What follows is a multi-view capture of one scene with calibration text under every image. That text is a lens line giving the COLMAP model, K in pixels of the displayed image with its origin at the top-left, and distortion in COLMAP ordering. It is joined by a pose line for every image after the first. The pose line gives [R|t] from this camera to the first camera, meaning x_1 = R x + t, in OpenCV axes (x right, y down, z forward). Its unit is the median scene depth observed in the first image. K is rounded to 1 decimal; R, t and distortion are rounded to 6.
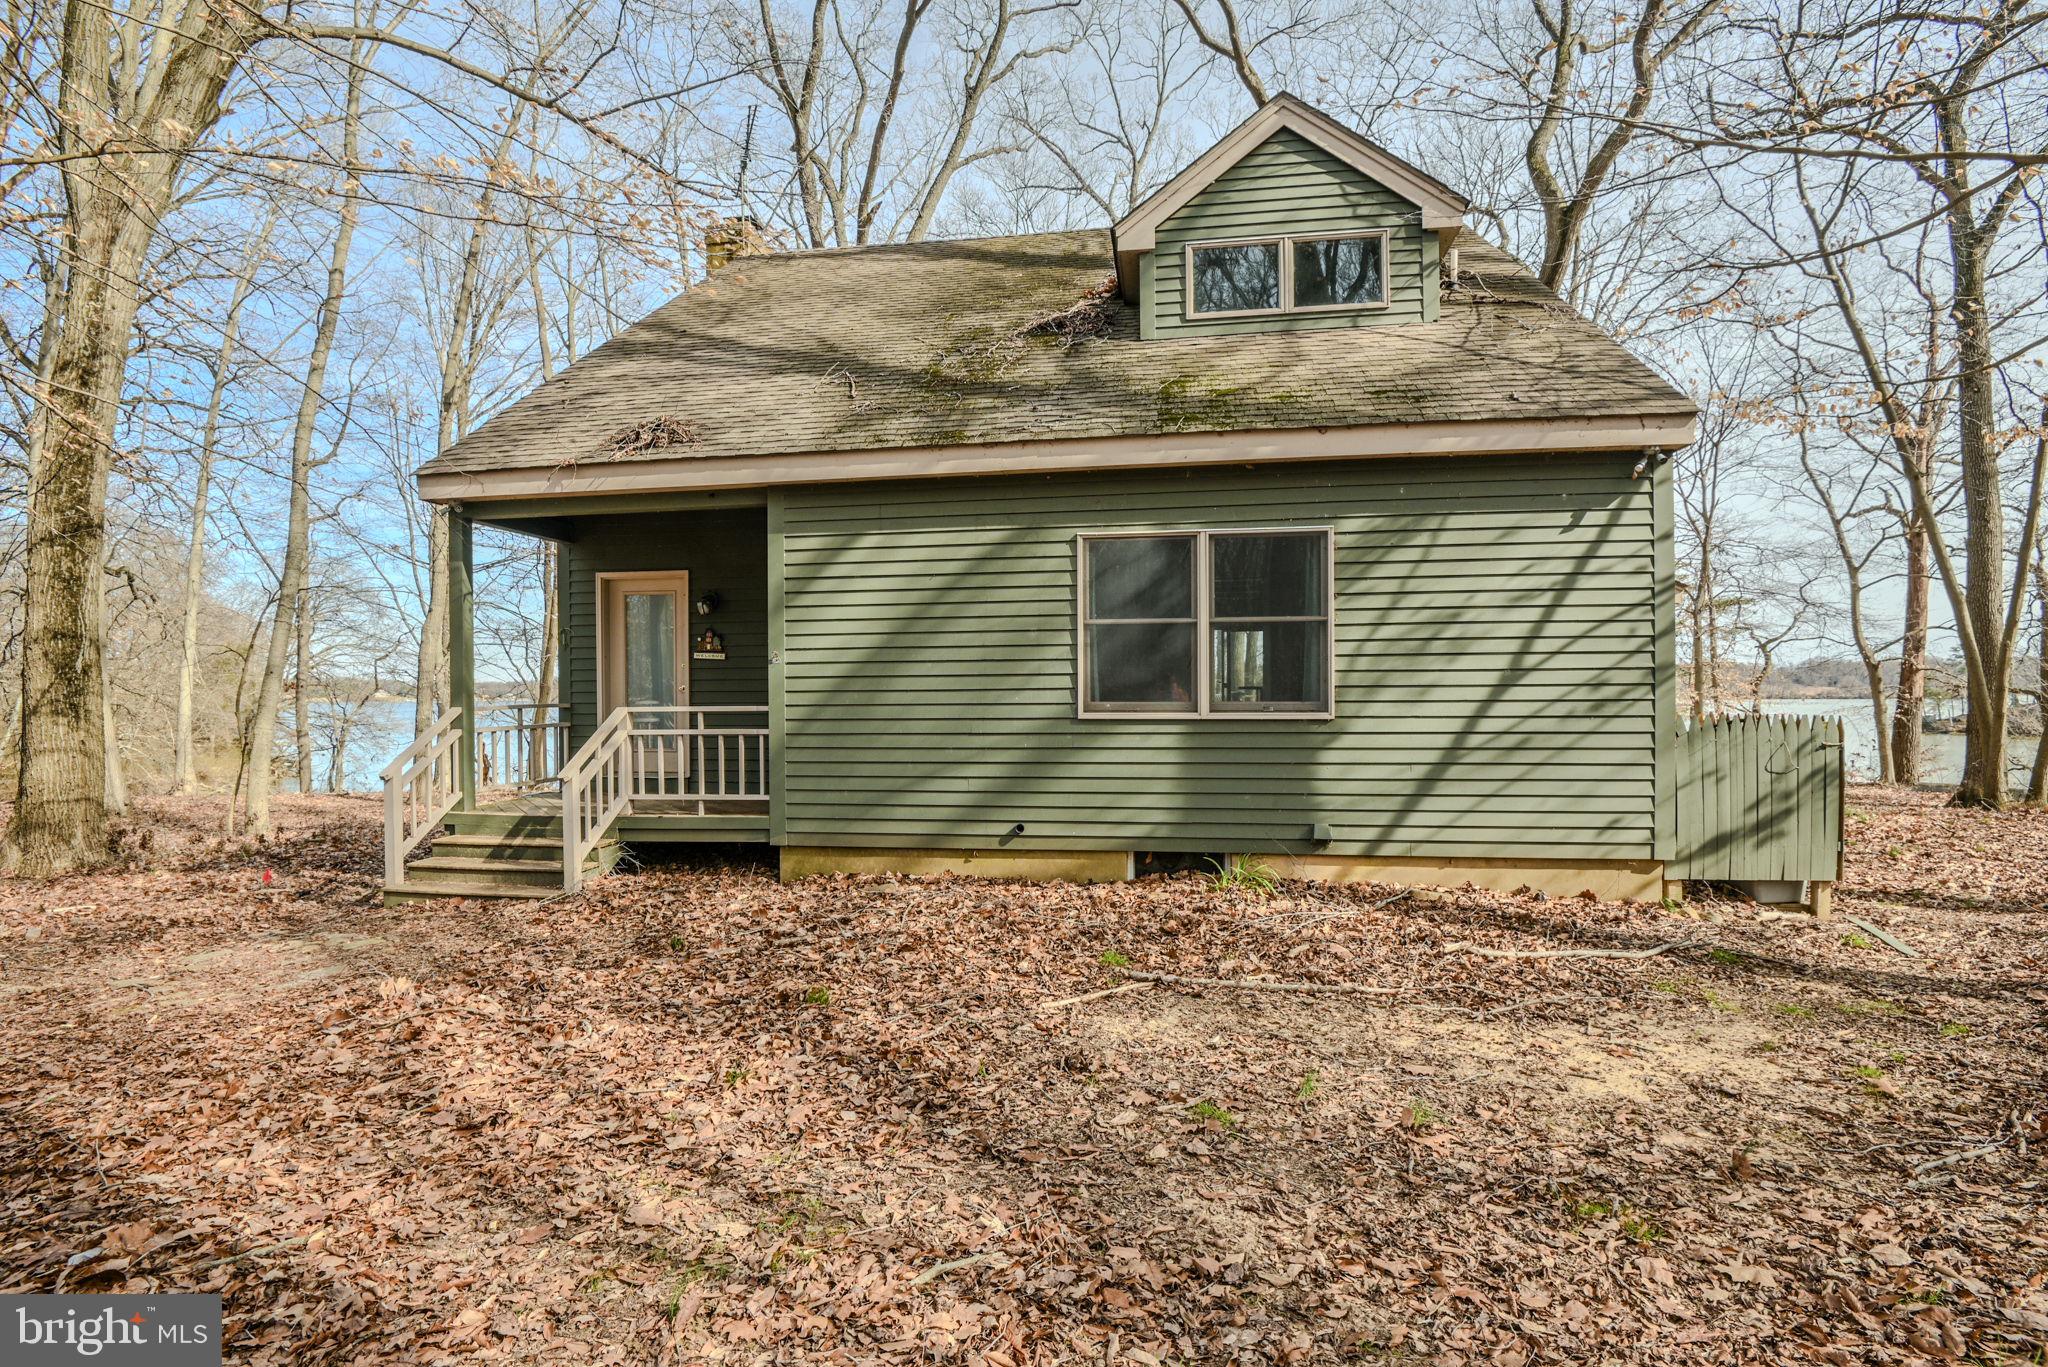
lens RADIAL K [[952.9, 0, 1018.3], [0, 952.9, 694.7], [0, 0, 1]] dist [-0.002630, -0.013613]
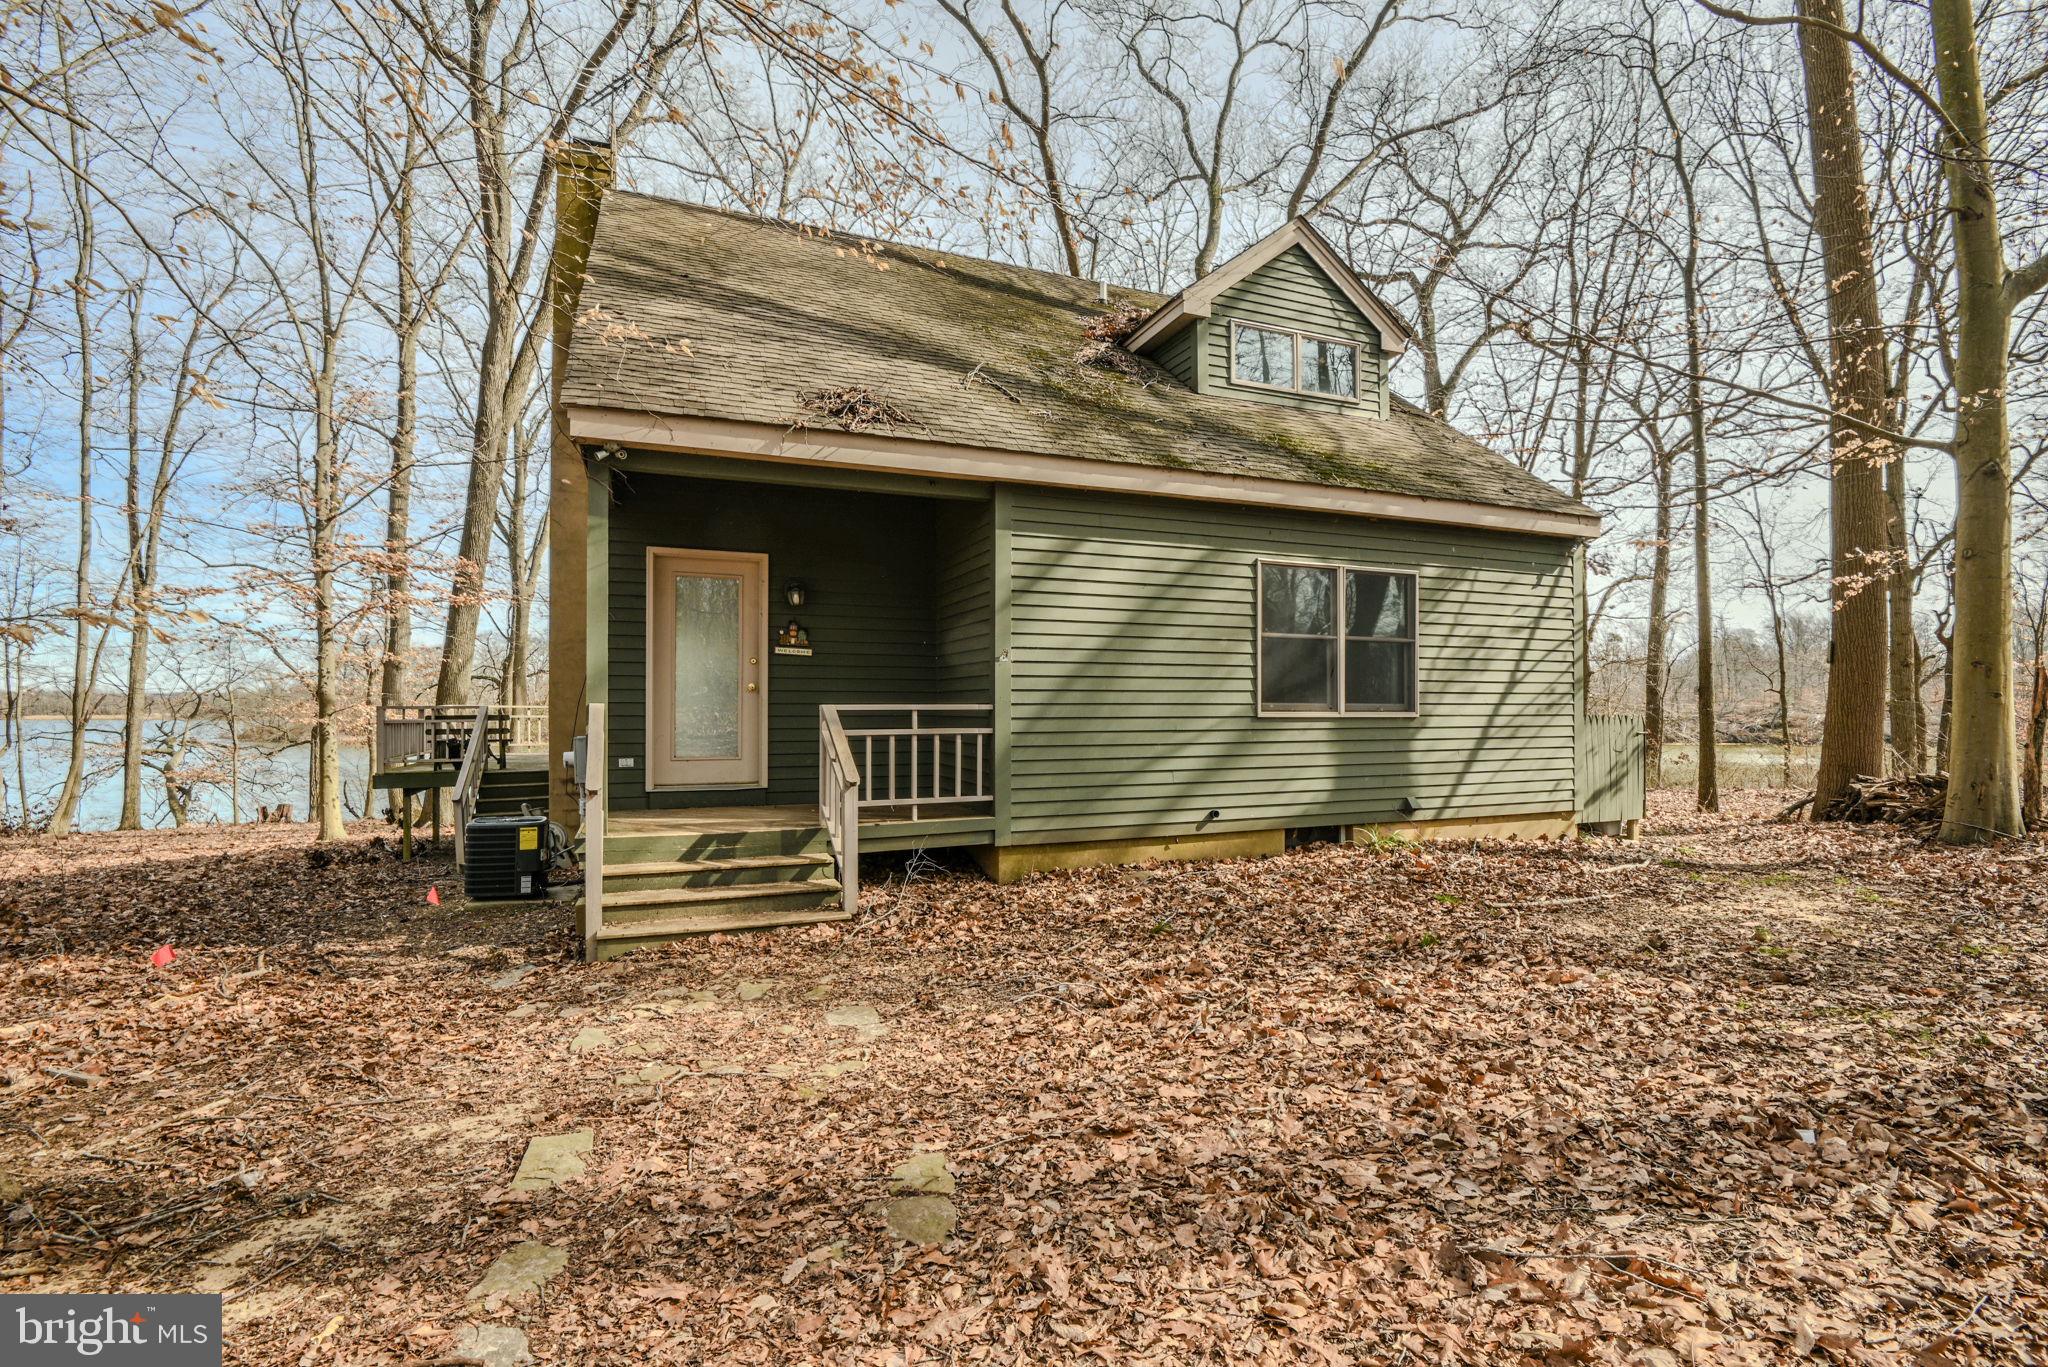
lens RADIAL K [[952.9, 0, 1018.3], [0, 952.9, 694.7], [0, 0, 1]] dist [-0.002630, -0.013613]
pose [[0.854328, 0.013444, 0.519561, -0.770620], [-0.005628, 0.999846, -0.016617, 0.018186], [-0.519704, 0.011273, 0.854272, 0.150129]]
